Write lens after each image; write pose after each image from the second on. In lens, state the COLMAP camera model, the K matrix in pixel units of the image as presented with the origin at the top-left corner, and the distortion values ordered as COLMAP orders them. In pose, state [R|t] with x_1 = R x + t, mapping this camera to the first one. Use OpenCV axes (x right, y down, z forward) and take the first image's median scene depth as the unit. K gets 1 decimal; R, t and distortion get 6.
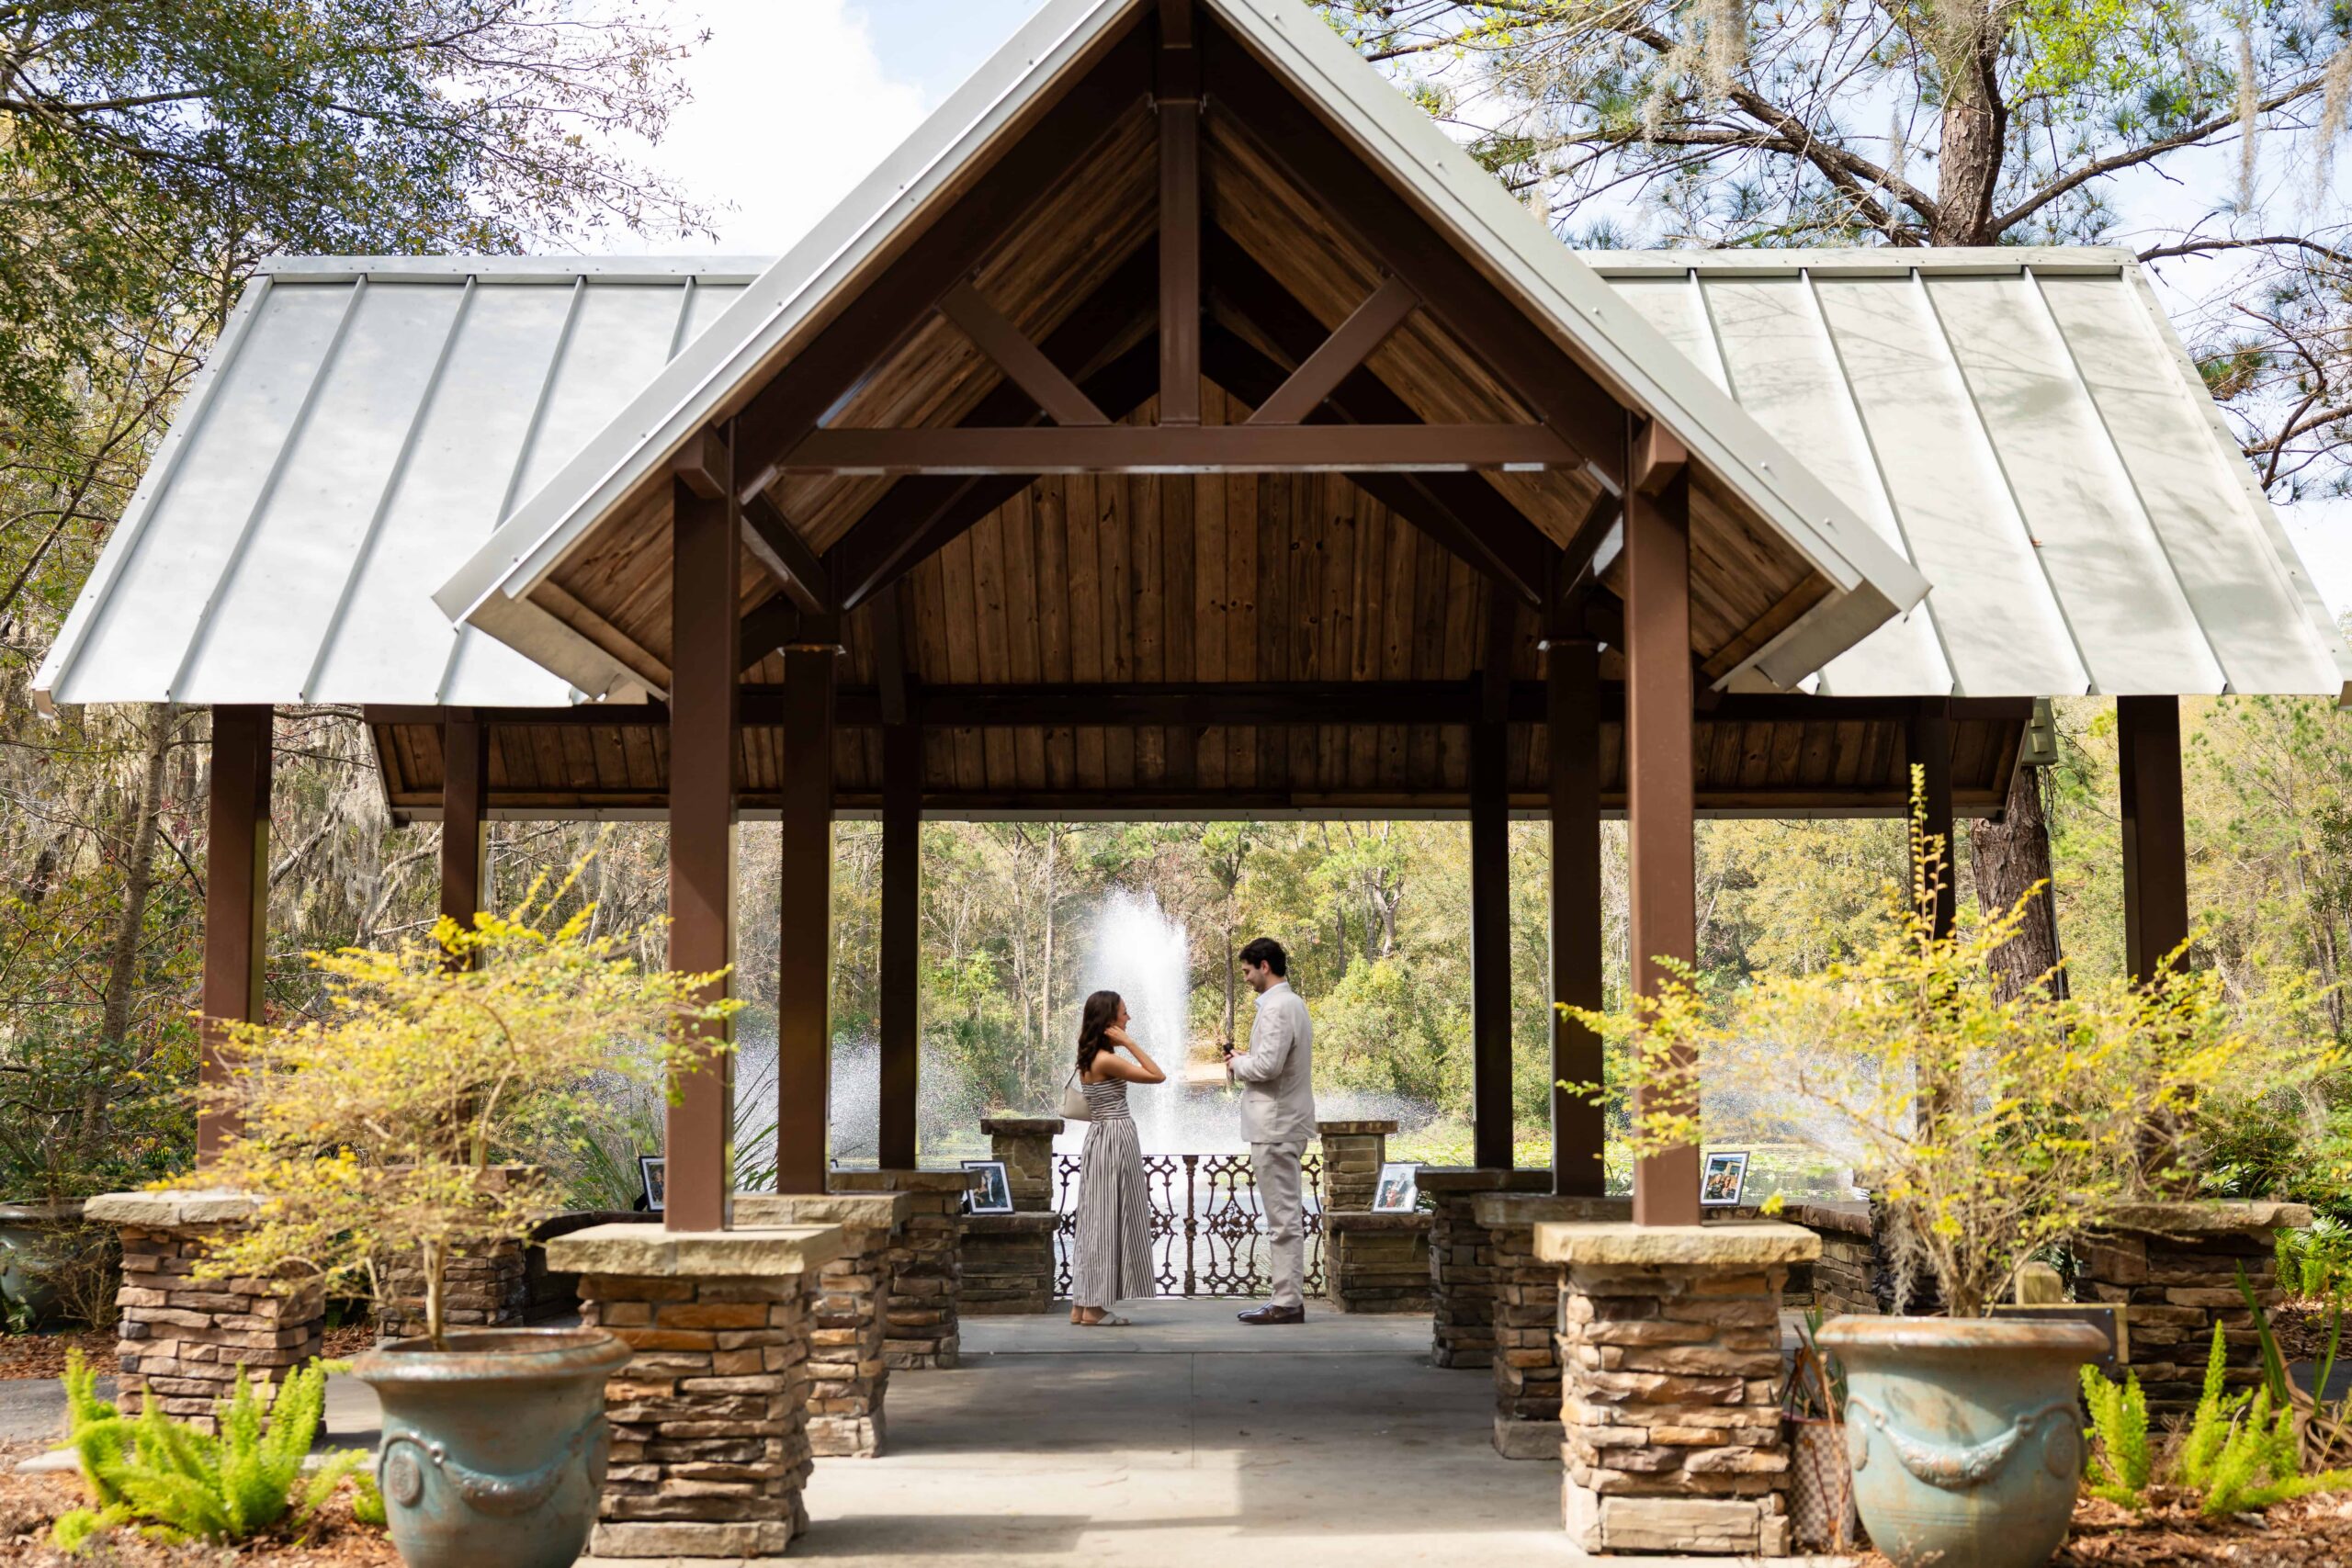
lens RADIAL K [[2886.4, 0, 1176.0], [0, 2886.4, 784.0], [0, 0, 1]] dist [-0.003134, -0.020976]
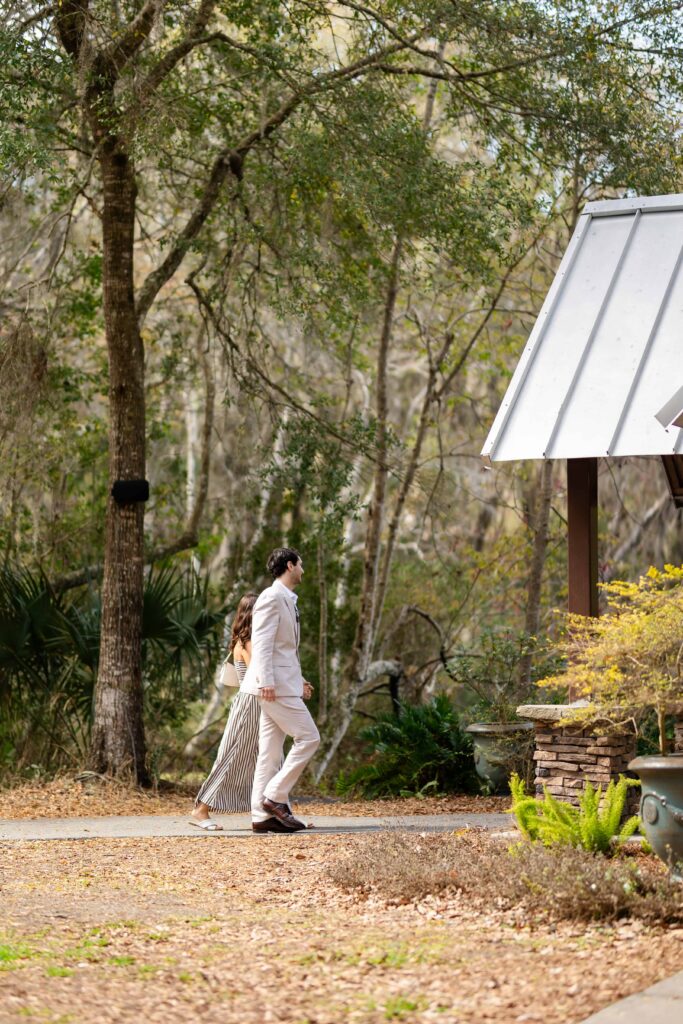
lens RADIAL K [[2571.3, 0, 369.5], [0, 2571.3, 536.4], [0, 0, 1]] dist [-0.030431, 0.307559]
pose [[0.913630, -0.026806, -0.405662, 0.265916], [0.044947, 0.998367, 0.035257, -0.043635], [0.404055, -0.050445, 0.913343, -0.692116]]
